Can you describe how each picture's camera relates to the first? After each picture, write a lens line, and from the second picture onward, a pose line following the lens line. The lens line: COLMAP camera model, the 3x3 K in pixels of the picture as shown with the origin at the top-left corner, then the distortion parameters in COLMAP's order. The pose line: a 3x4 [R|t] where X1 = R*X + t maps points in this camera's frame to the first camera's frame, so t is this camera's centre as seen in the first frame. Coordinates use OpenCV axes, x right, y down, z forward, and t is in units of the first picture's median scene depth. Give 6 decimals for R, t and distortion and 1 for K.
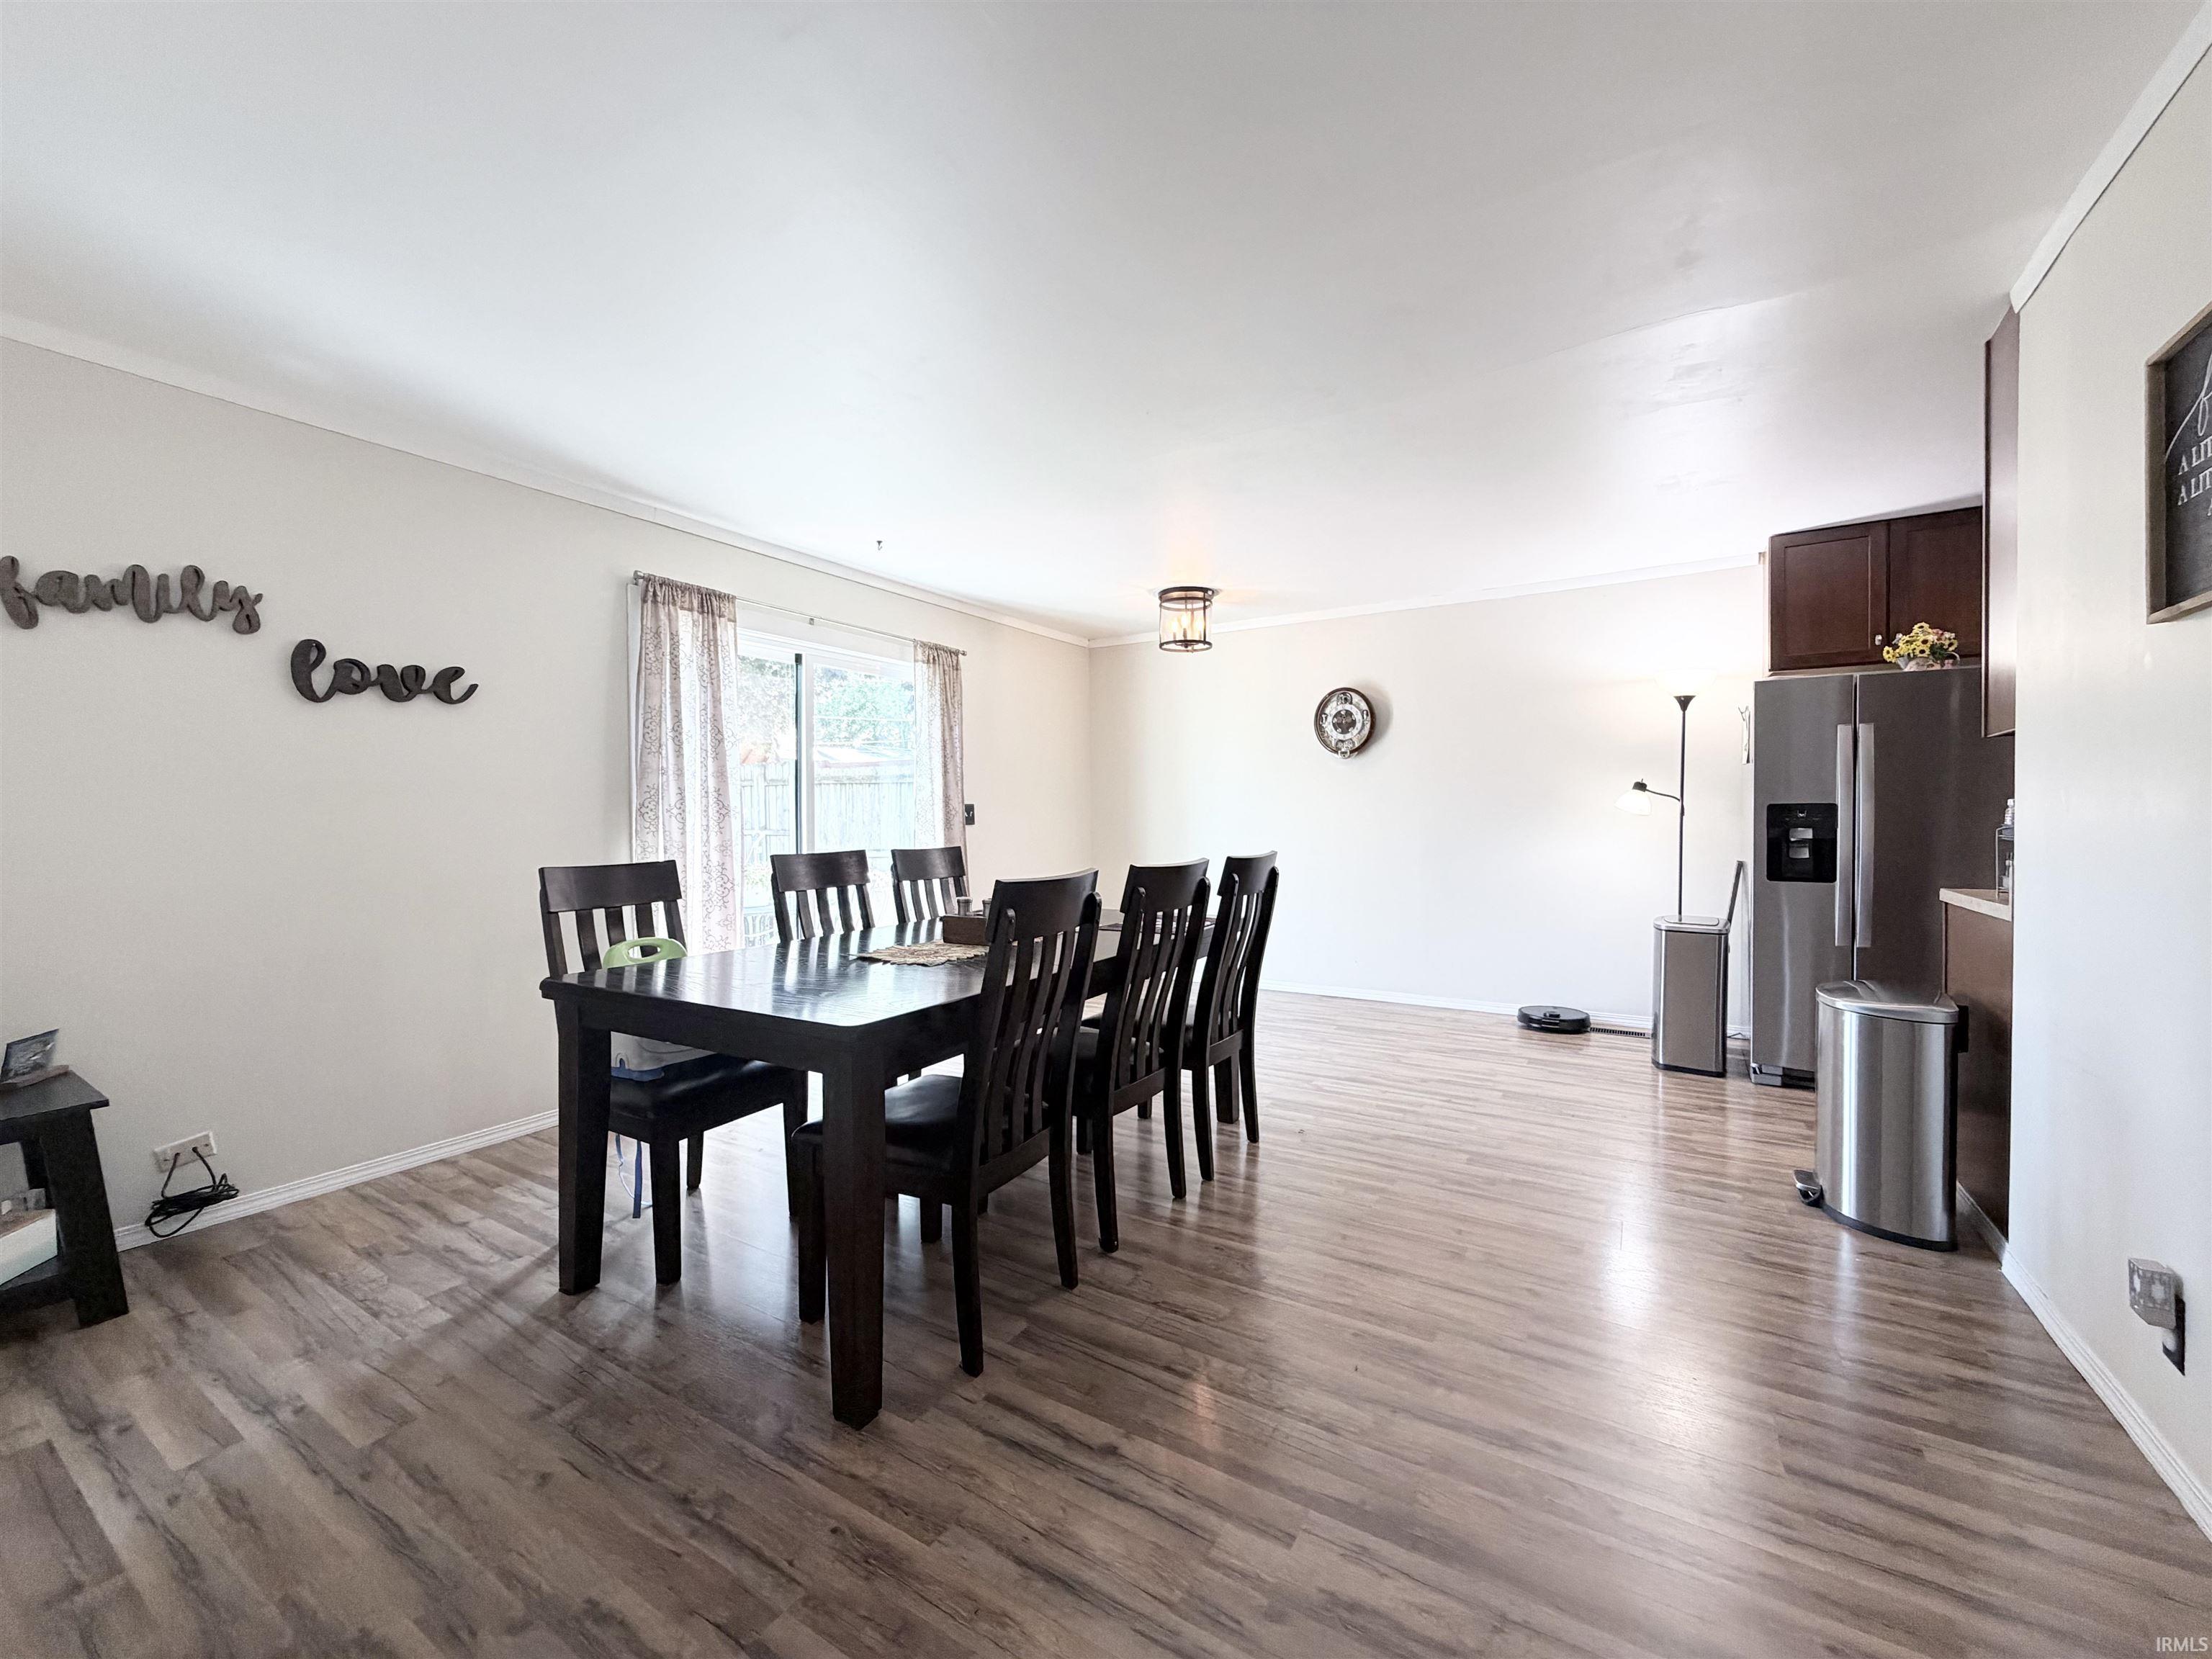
lens RADIAL K [[878.5, 0, 1098.5], [0, 878.5, 830.5], [0, 0, 1]] dist [-0.001613, -0.000159]
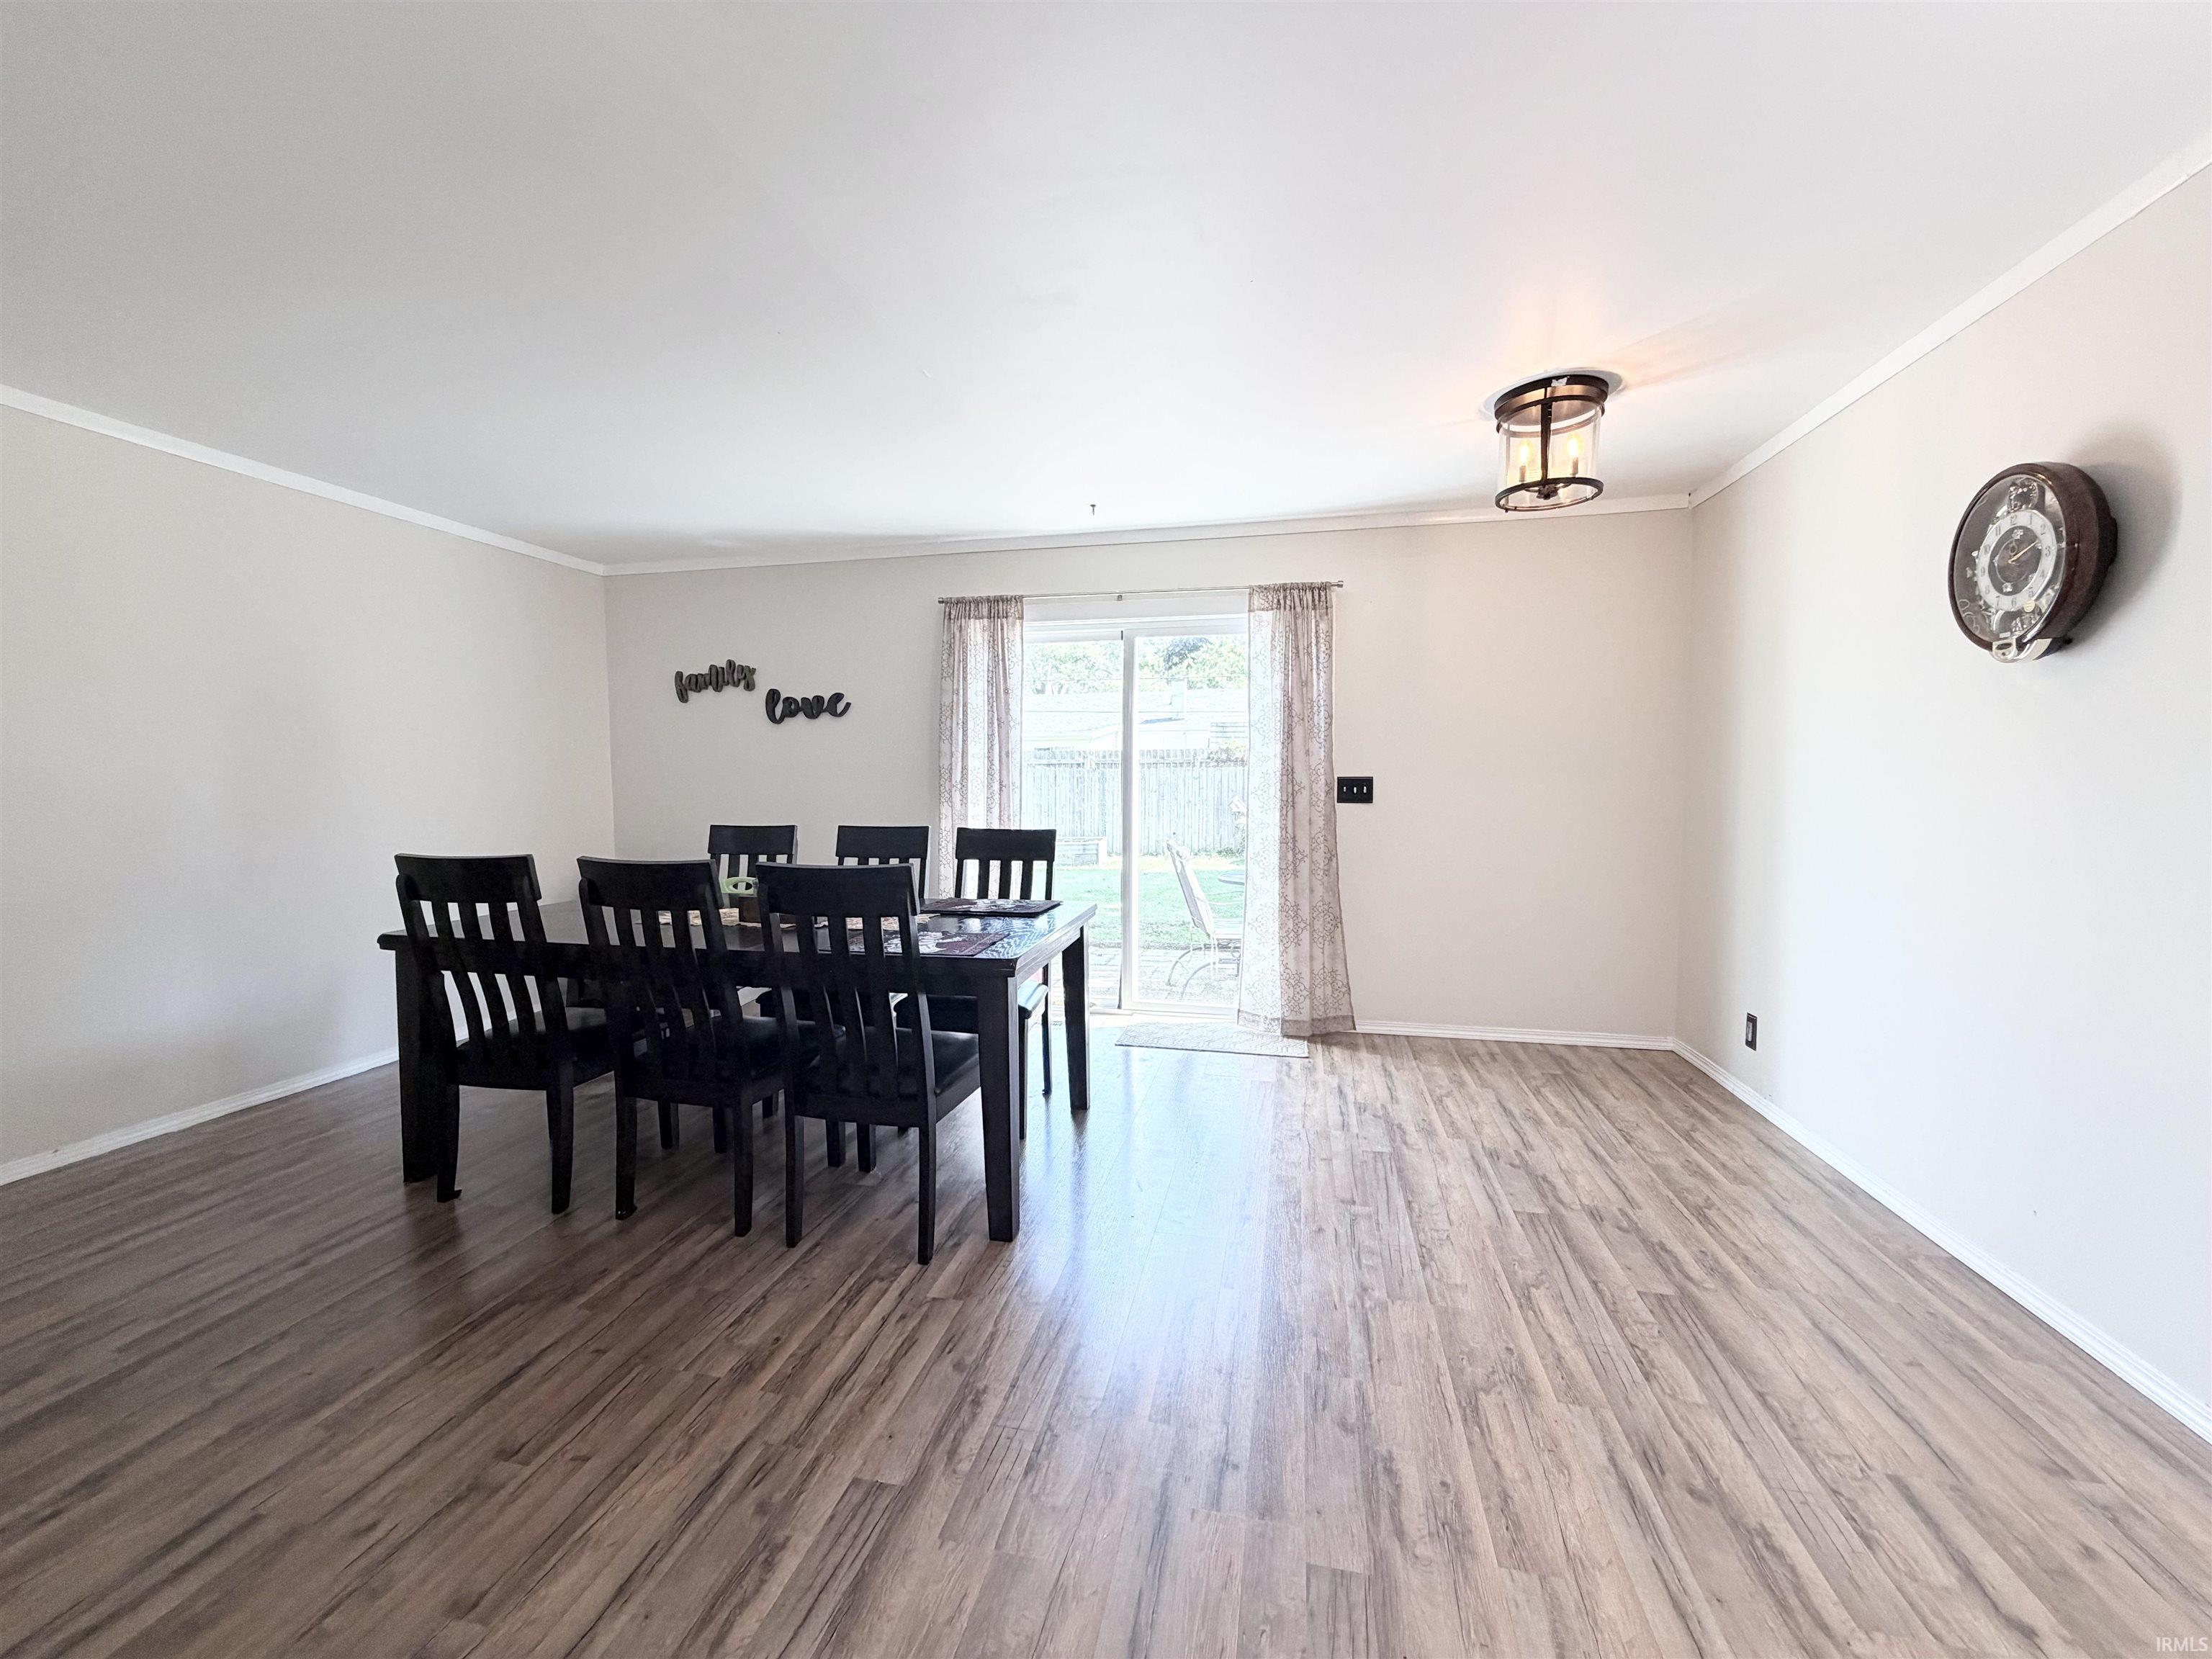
lens RADIAL K [[878.5, 0, 1100.7], [0, 878.5, 830.6], [0, 0, 1]] dist [-0.001613, -0.000159]
pose [[0.333575, 0.064629, -0.940505, 0.772638], [-0.017808, 0.997901, 0.062257, -0.040983], [0.942555, -0.004019, 0.334026, 0.786894]]
